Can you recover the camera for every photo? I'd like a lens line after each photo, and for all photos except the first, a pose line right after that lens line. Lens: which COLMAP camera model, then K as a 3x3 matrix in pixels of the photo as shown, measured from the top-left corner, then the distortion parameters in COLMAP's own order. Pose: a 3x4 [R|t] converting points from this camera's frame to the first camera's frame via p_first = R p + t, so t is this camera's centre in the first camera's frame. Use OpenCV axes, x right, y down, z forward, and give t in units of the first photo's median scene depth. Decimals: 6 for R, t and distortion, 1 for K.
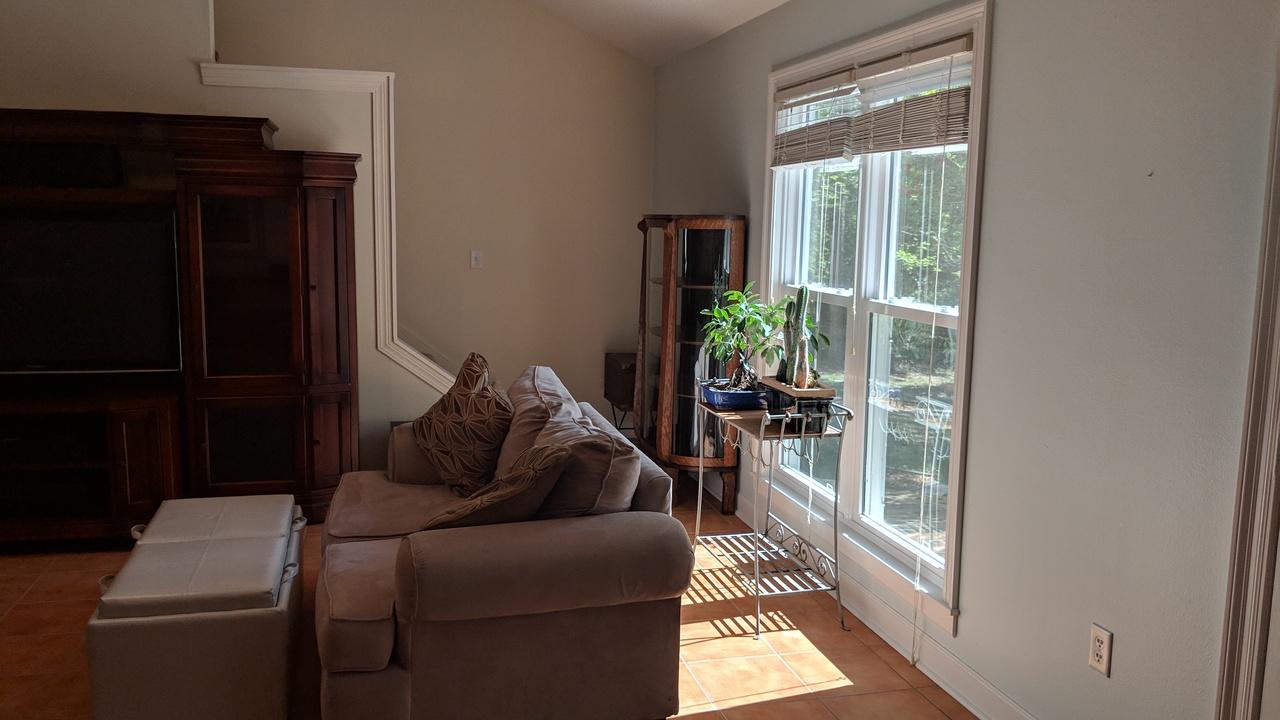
lens RADIAL K [[1014.4, 0, 637.4], [0, 1014.4, 360.1], [0, 0, 1]] dist [0.014040, -0.043702]
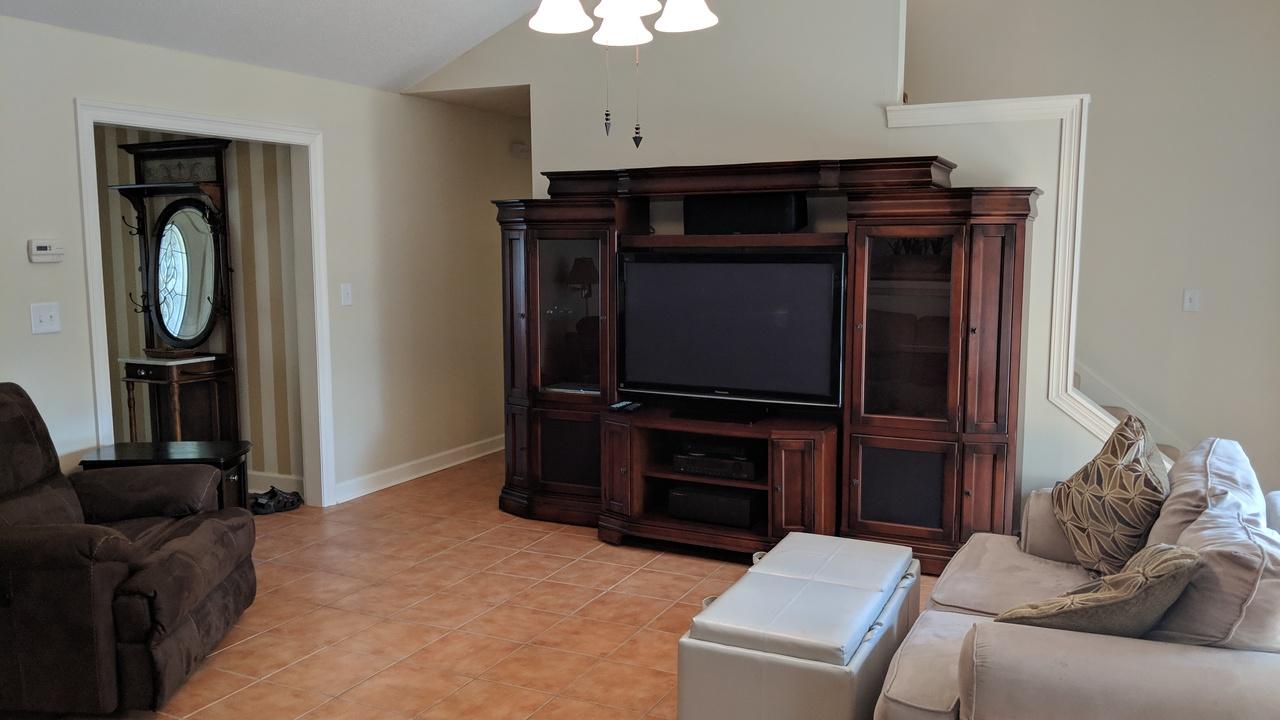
lens RADIAL K [[1014.4, 0, 643.6], [0, 1014.4, 363.6], [0, 0, 1]] dist [0.014040, -0.043702]
pose [[0.757638, 0.055153, -0.650341, 0.079635], [-0.073759, 0.997275, -0.001354, -0.019814], [0.648494, 0.048994, 0.759641, 0.099310]]
